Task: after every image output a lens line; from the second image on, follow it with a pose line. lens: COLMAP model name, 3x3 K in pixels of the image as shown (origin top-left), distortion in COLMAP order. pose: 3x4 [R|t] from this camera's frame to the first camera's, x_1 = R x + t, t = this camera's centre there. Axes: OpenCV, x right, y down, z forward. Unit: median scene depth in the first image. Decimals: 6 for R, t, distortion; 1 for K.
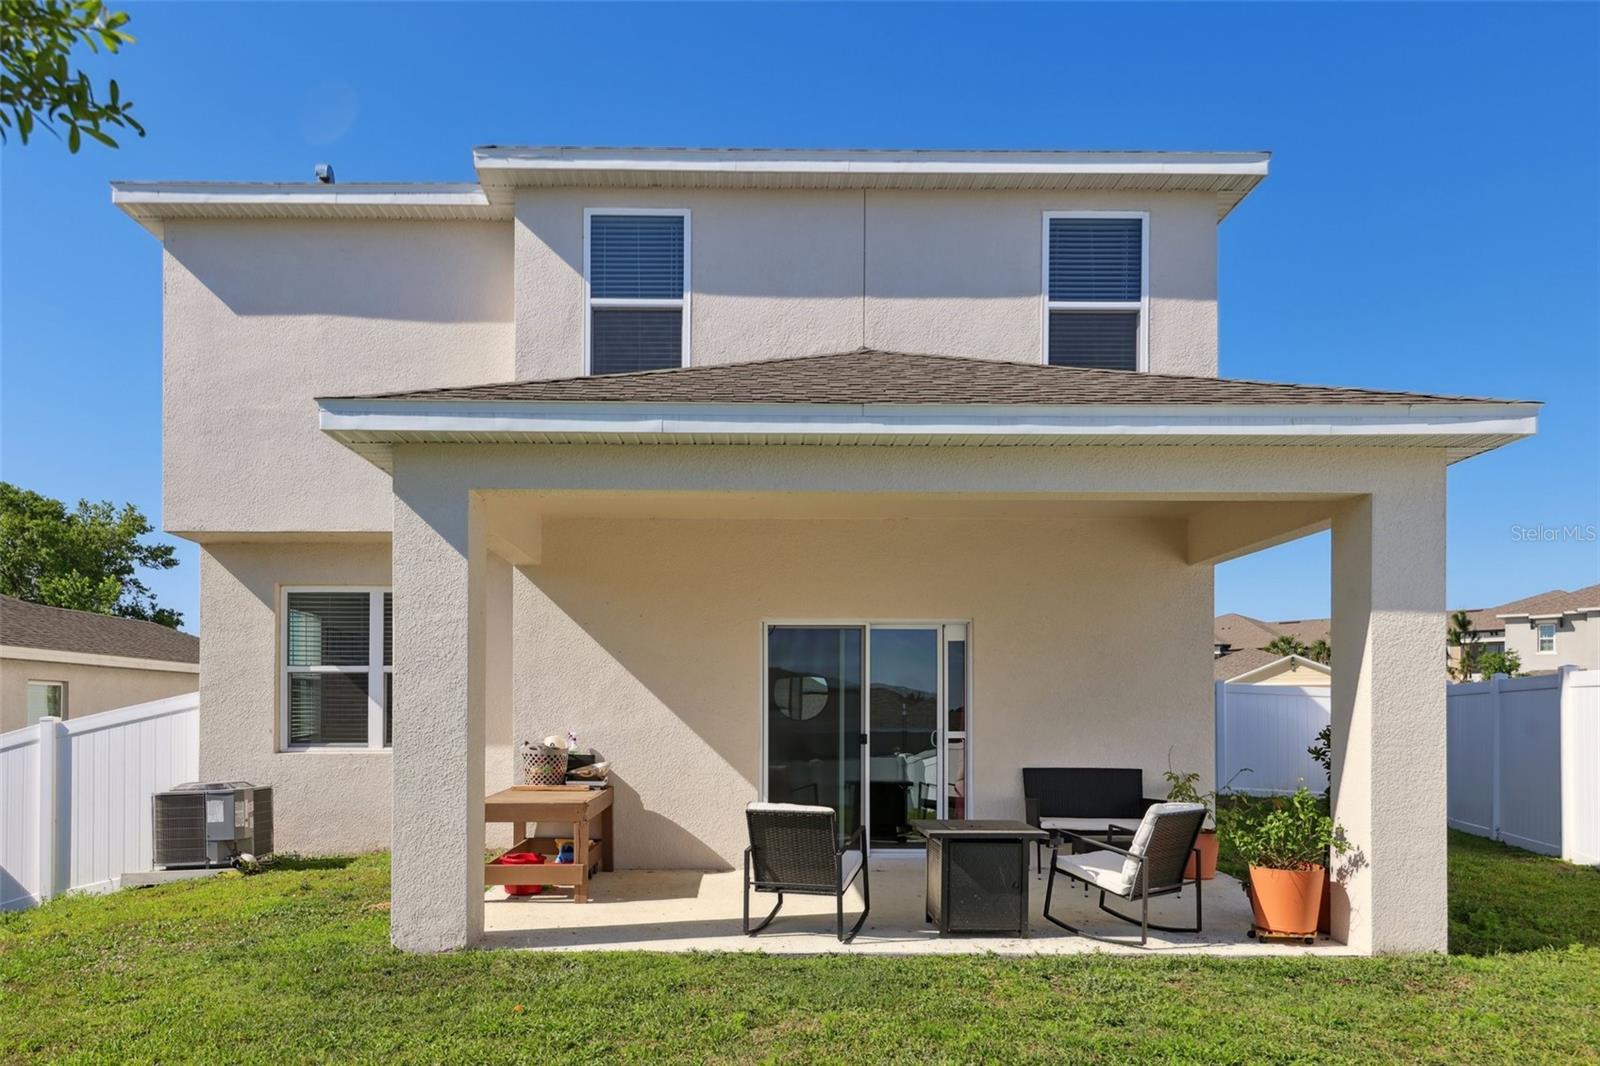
lens RADIAL K [[1078.0, 0, 800.0], [0, 1078.0, 533.0], [0, 0, 1]] dist [0.013345, 0.001906]
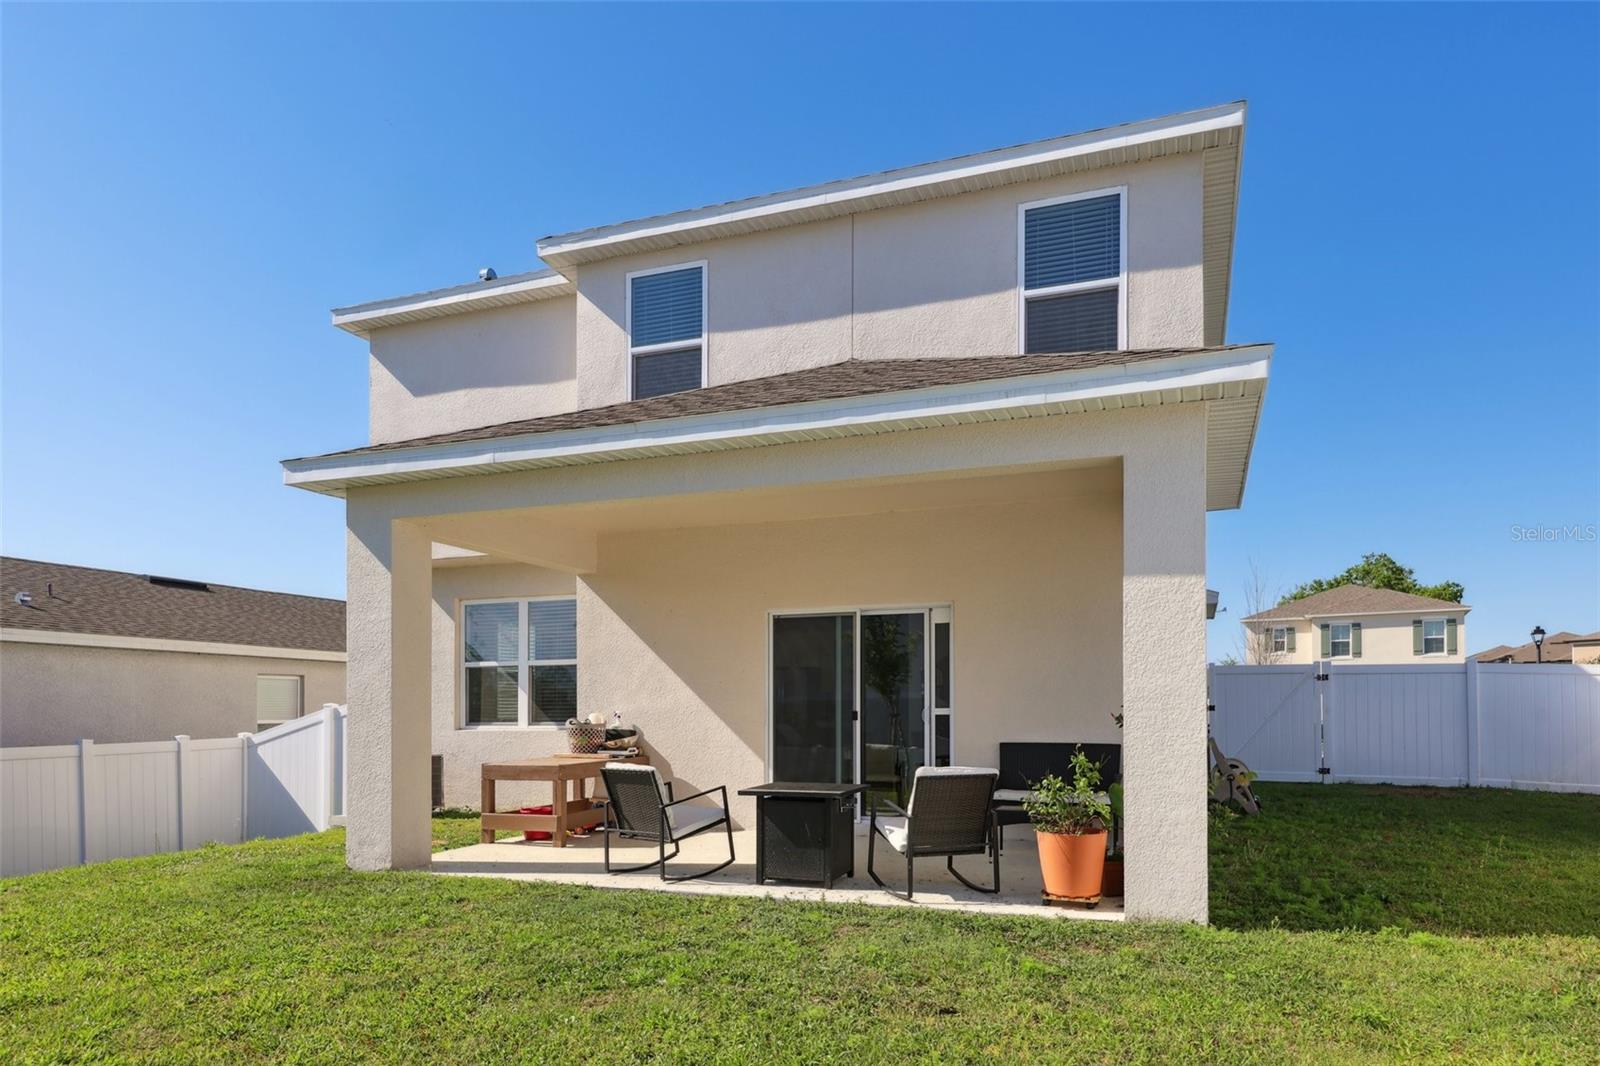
lens RADIAL K [[1012.2, 0, 800.0], [0, 1012.2, 533.0], [0, 0, 1]] dist [0.011620, 0.001684]
pose [[0.931922, -0.069487, -0.355939, 0.382600], [0.067443, 0.997558, -0.018165, 0.020425], [0.356332, -0.007077, 0.934332, 0.018661]]
